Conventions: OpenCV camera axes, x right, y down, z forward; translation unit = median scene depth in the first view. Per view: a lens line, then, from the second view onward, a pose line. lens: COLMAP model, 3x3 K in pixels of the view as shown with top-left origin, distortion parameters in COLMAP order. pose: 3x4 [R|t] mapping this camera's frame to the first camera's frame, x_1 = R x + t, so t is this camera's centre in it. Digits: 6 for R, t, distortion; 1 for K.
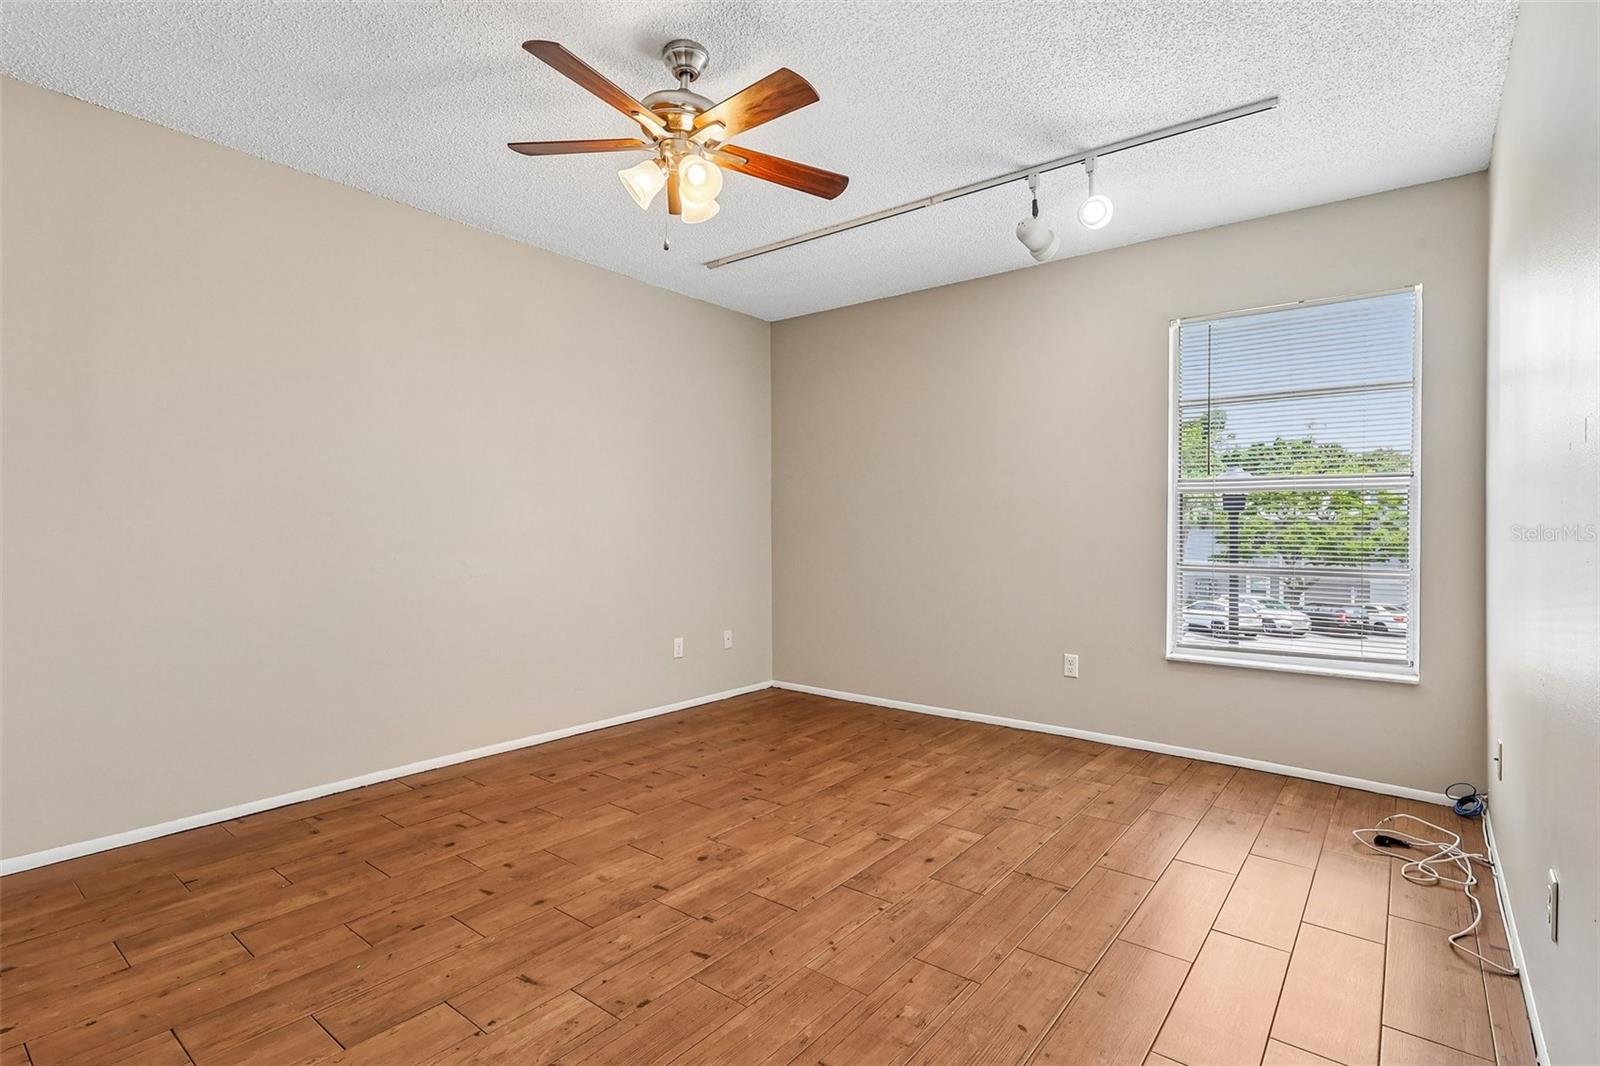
lens RADIAL K [[761.4, 0, 801.5], [0, 761.4, 528.5], [0, 0, 1]] dist [-0.001431, 0.000155]
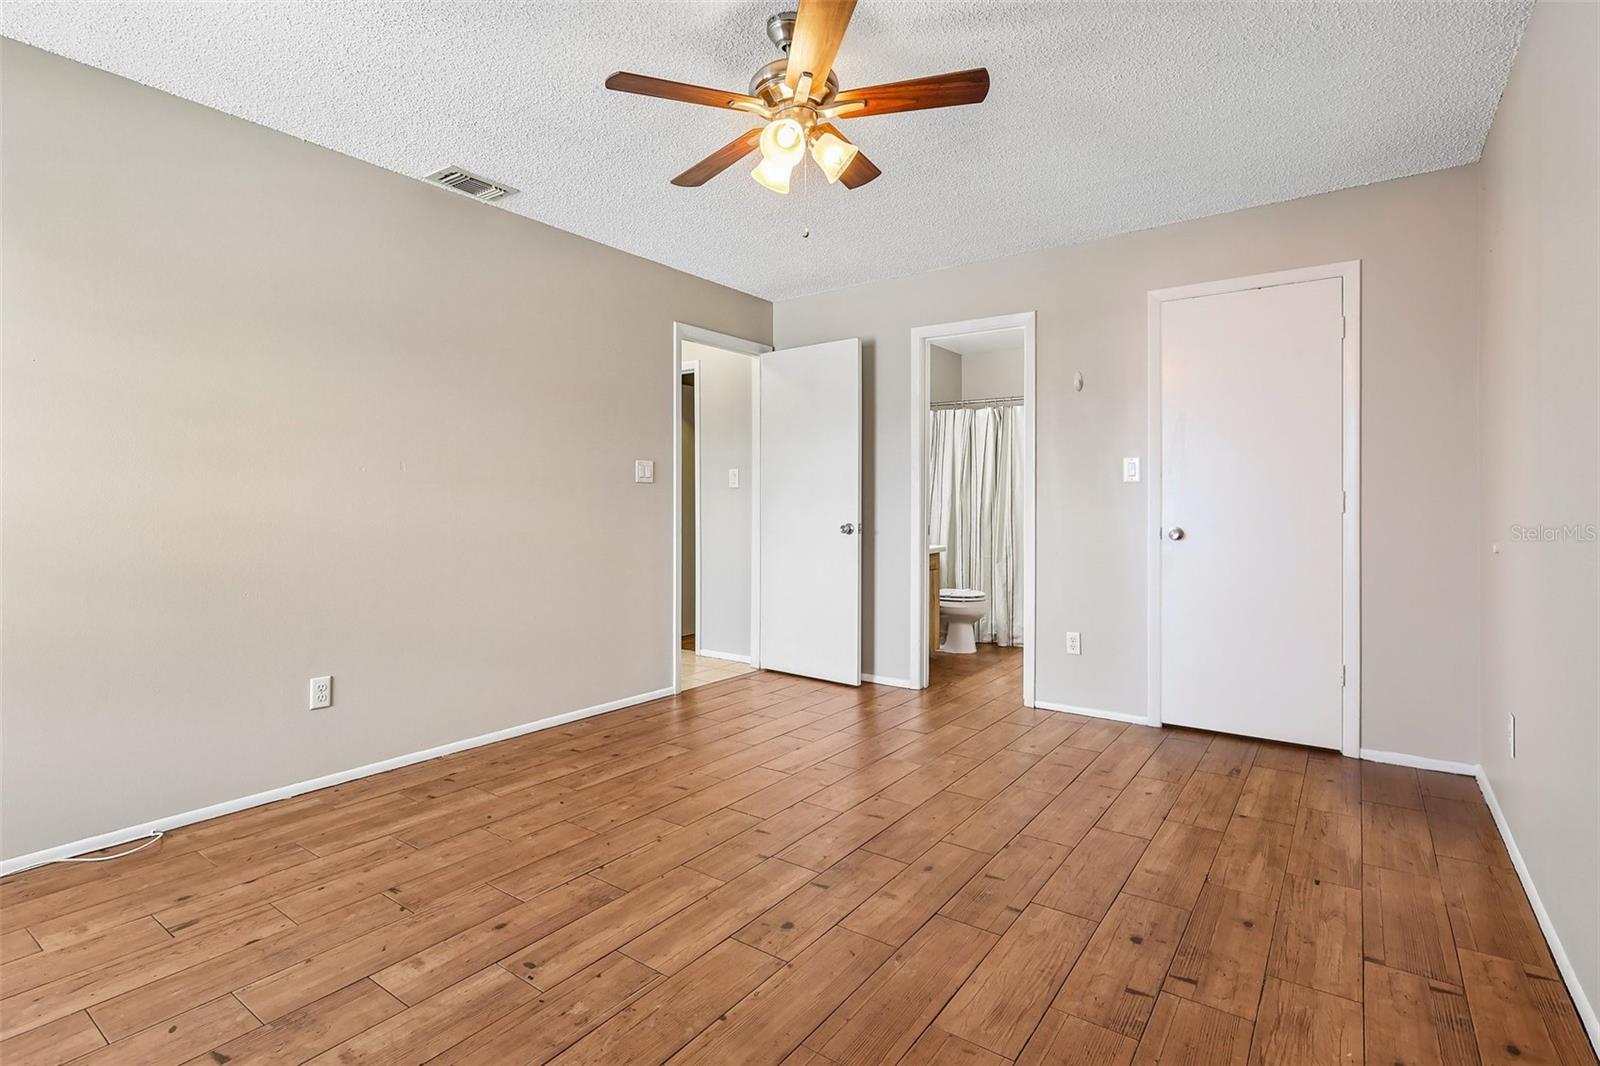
lens RADIAL K [[761.4, 0, 800.1], [0, 761.4, 524.6], [0, 0, 1]] dist [-0.001431, 0.000155]
pose [[-0.999073, -0.001921, -0.043012, -0.110508], [-0.003140, 0.999595, 0.028281, -0.006730], [0.042940, 0.028389, -0.998674, 1.817491]]
